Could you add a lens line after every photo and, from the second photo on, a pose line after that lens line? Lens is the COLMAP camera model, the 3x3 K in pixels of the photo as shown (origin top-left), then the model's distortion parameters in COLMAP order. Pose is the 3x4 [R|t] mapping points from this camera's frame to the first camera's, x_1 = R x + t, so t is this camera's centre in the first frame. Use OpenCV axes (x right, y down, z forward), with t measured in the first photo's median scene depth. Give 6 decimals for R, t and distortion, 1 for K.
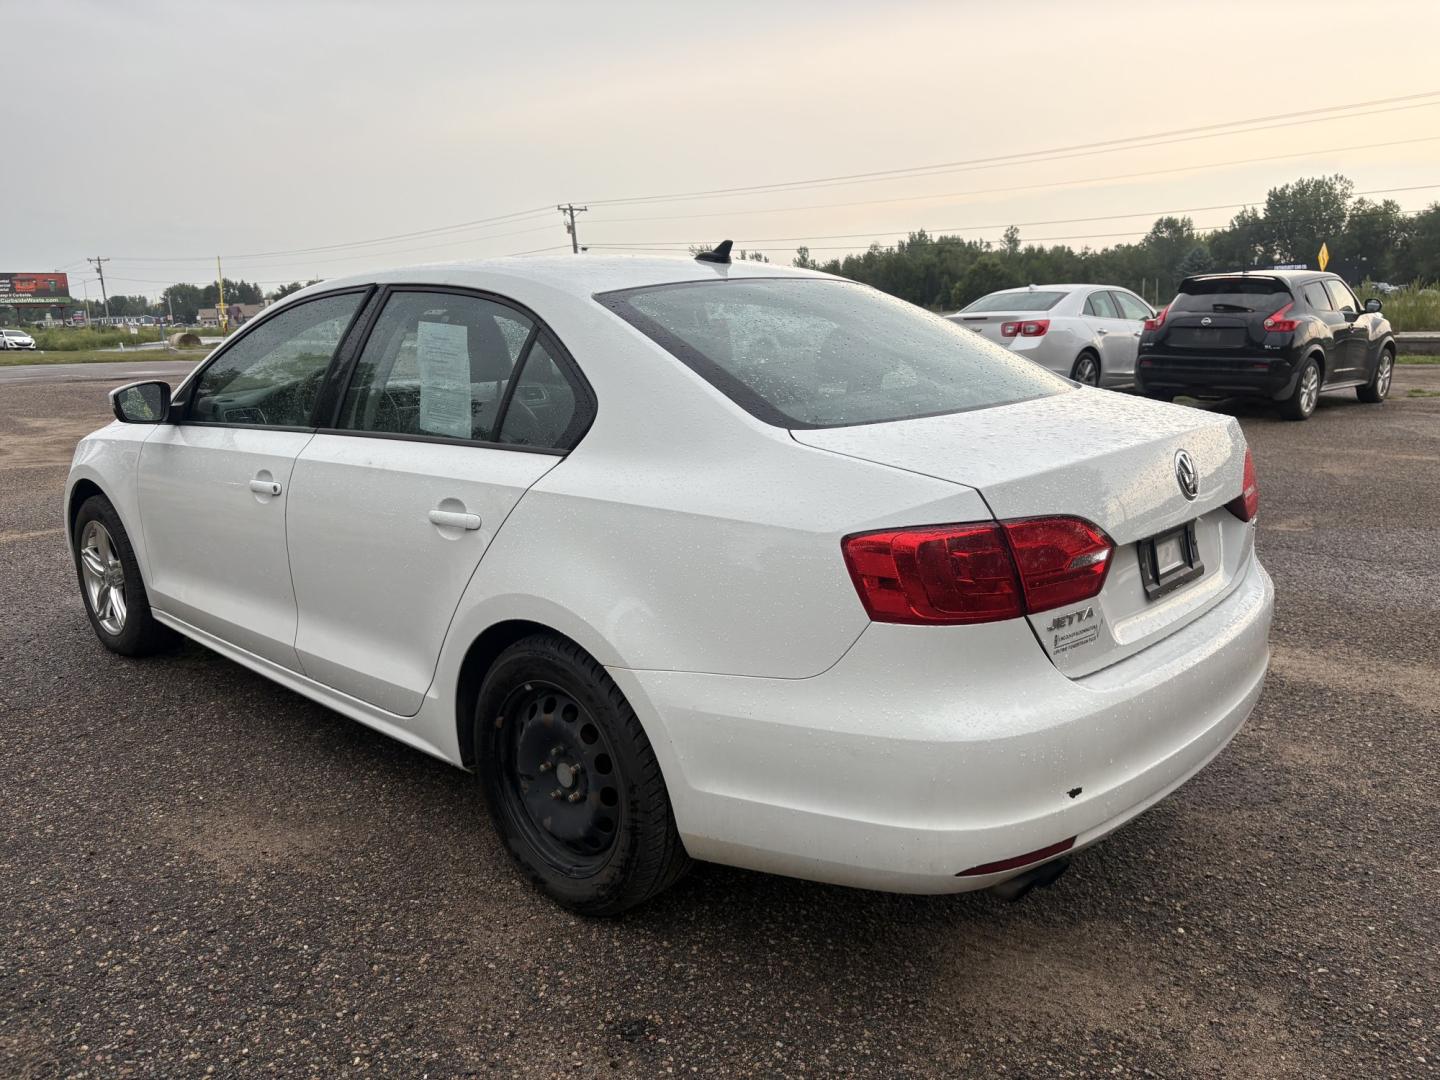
lens RADIAL K [[1100.7, 0, 722.6], [0, 1100.7, 532.1], [0, 0, 1]] dist [0.051047, -0.041195]
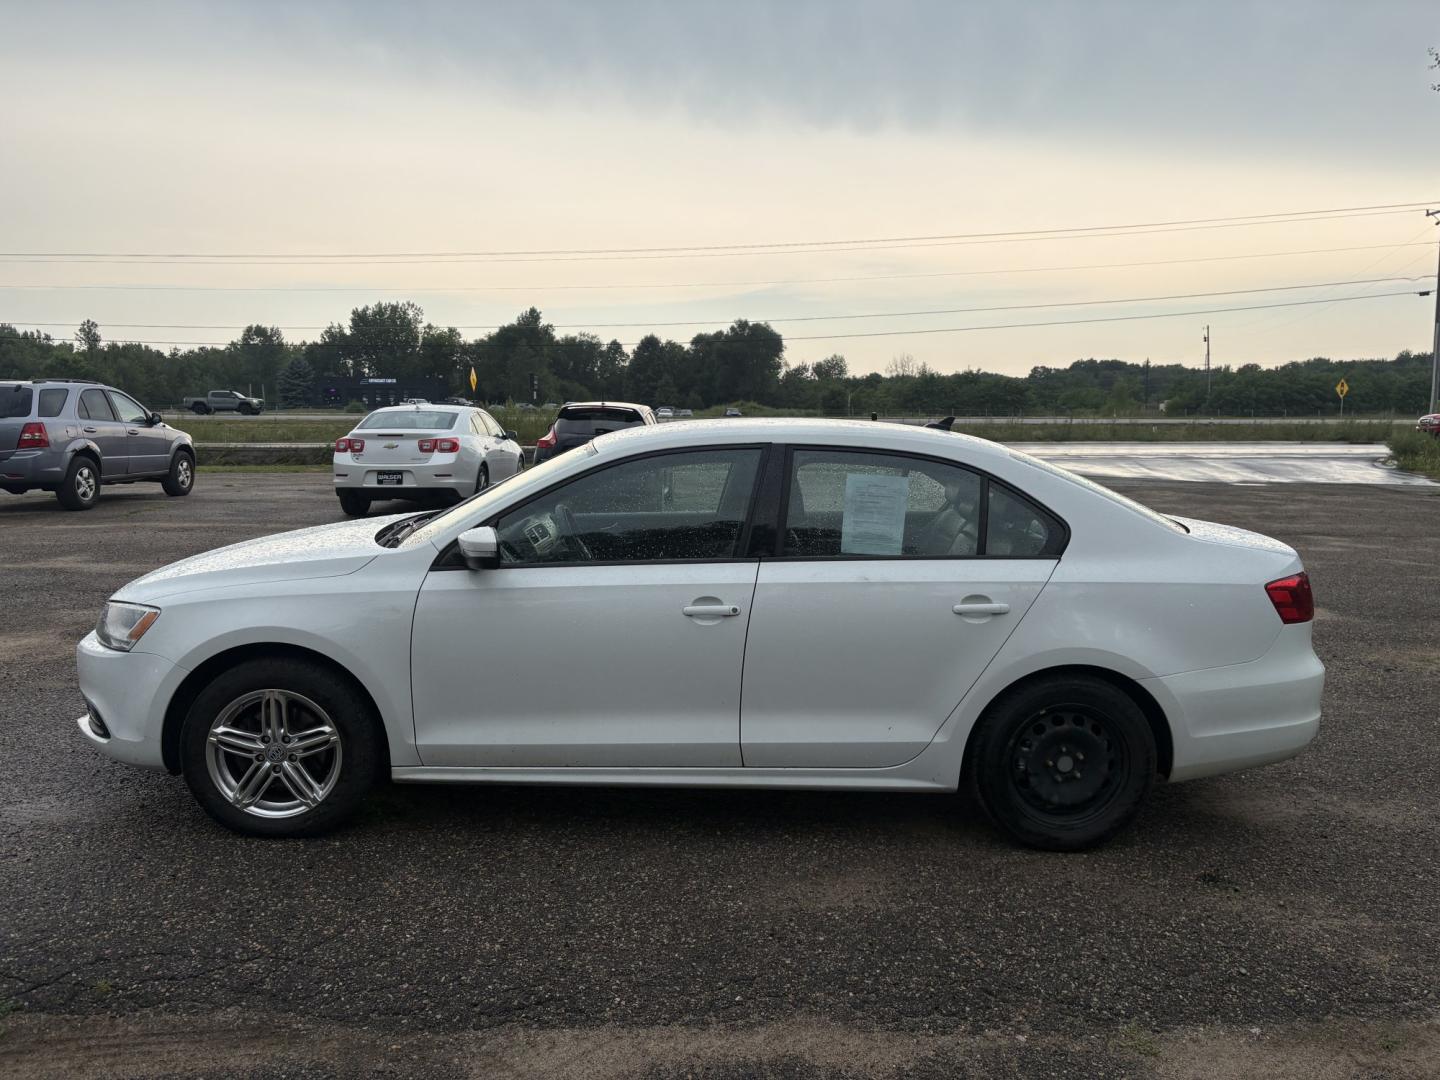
lens RADIAL K [[1100.7, 0, 722.6], [0, 1100.7, 532.1], [0, 0, 1]] dist [0.051047, -0.041195]
pose [[0.723329, -0.050986, 0.688619, -1.263727], [0.114666, 0.992293, -0.046976, -0.070181], [-0.680917, 0.112940, 0.723600, 0.134400]]
